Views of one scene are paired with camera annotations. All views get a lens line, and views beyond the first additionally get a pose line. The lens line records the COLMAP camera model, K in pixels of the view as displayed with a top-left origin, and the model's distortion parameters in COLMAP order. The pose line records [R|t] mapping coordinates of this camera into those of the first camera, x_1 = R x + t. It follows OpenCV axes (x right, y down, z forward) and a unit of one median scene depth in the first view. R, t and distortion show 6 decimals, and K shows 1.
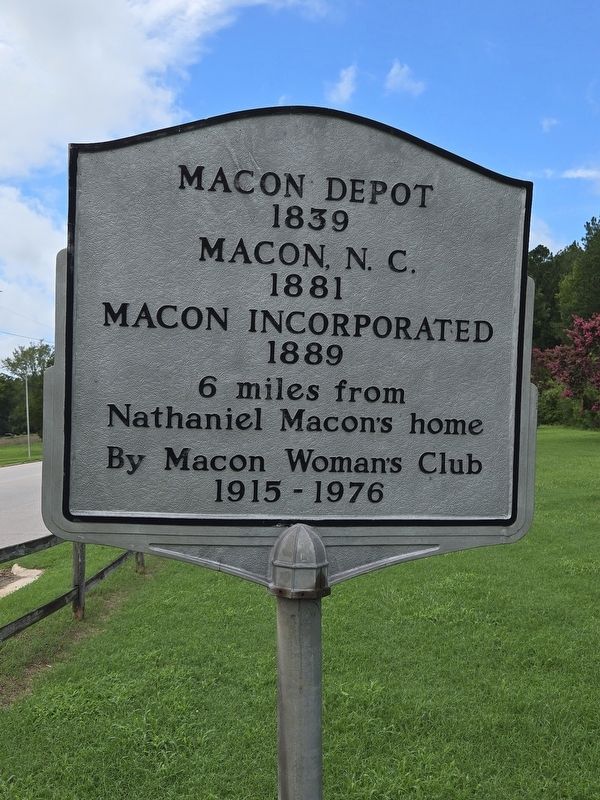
lens RADIAL K [[601.8, 0, 301.8], [0, 601.8, 401.5], [0, 0, 1]] dist [0.046481, -0.007492]
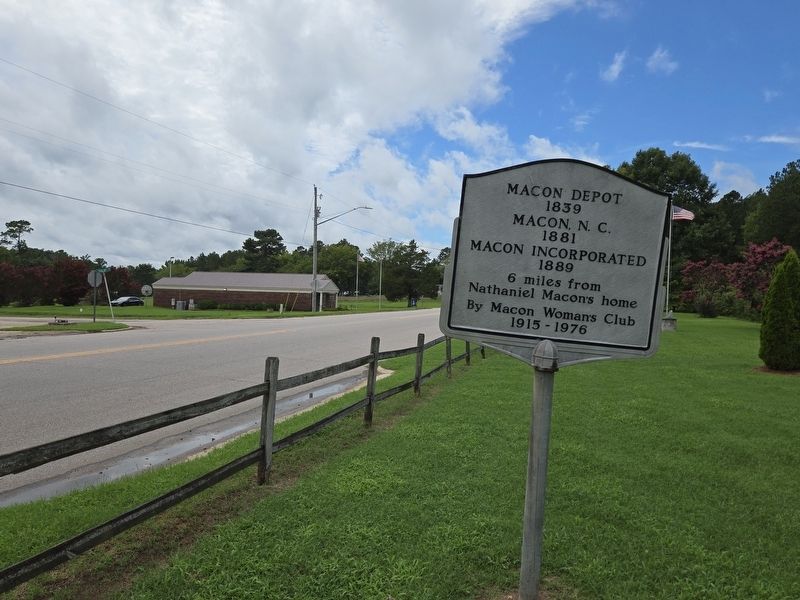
lens RADIAL K [[601.8, 0, 400.5], [0, 601.8, 303.8], [0, 0, 1]] dist [0.046481, -0.007492]
pose [[0.968722, 0.081449, -0.234399, -0.016924], [-0.073518, 0.996392, 0.042393, 0.009285], [0.237006, -0.023835, 0.971216, -1.357547]]
